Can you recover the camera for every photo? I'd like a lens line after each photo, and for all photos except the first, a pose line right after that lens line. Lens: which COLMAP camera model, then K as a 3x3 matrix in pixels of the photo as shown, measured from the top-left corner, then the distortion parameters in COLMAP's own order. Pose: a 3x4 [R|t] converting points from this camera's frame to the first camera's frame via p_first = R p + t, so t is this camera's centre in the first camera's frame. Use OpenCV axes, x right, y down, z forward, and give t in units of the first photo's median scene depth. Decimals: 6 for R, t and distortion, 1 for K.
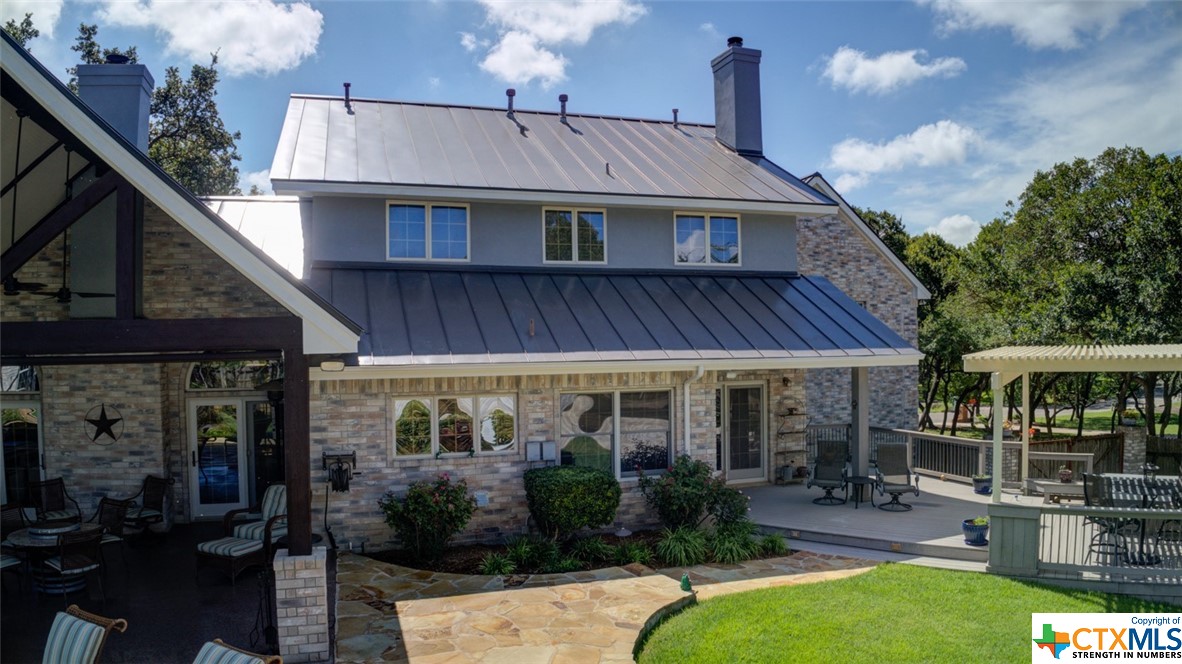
lens RADIAL K [[769.5, 0, 591.0], [0, 769.5, 332.0], [0, 0, 1]] dist [-0.101535, -0.057802]
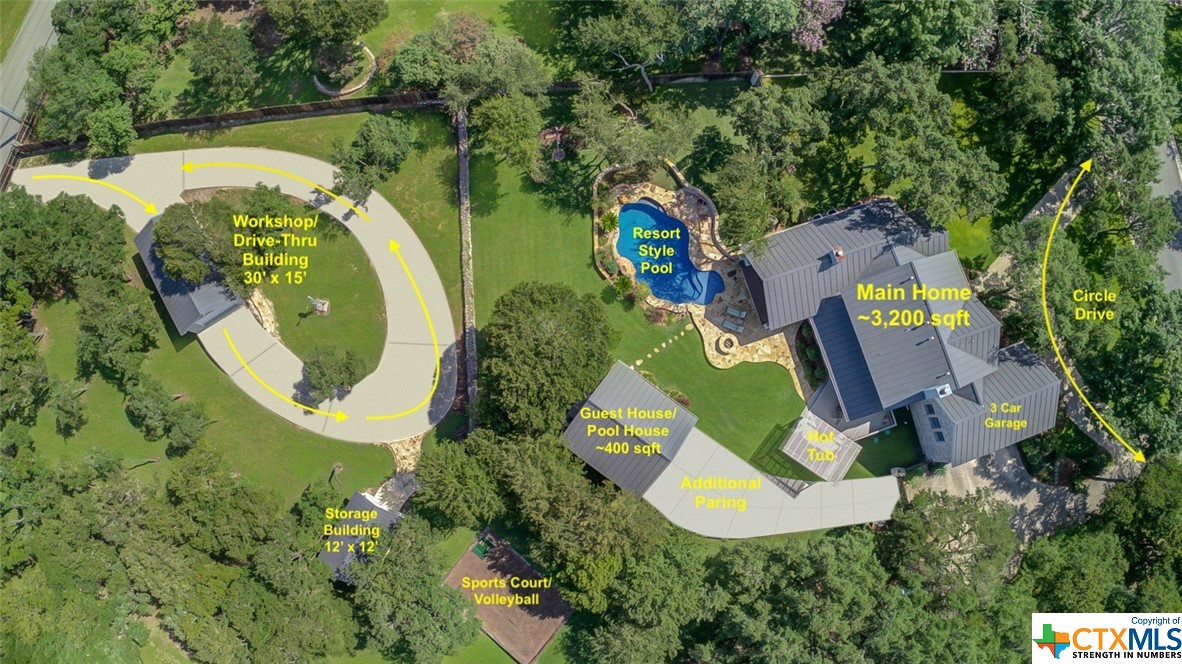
lens RADIAL K [[769.5, 0, 591.0], [0, 769.5, 332.0], [0, 0, 1]] dist [-0.101535, -0.057802]
pose [[0.006990, 0.994298, -0.106409, 0.425329], [0.000321, 0.106409, 0.994322, -5.577752], [0.999976, -0.006985, 0.000425, -0.746990]]
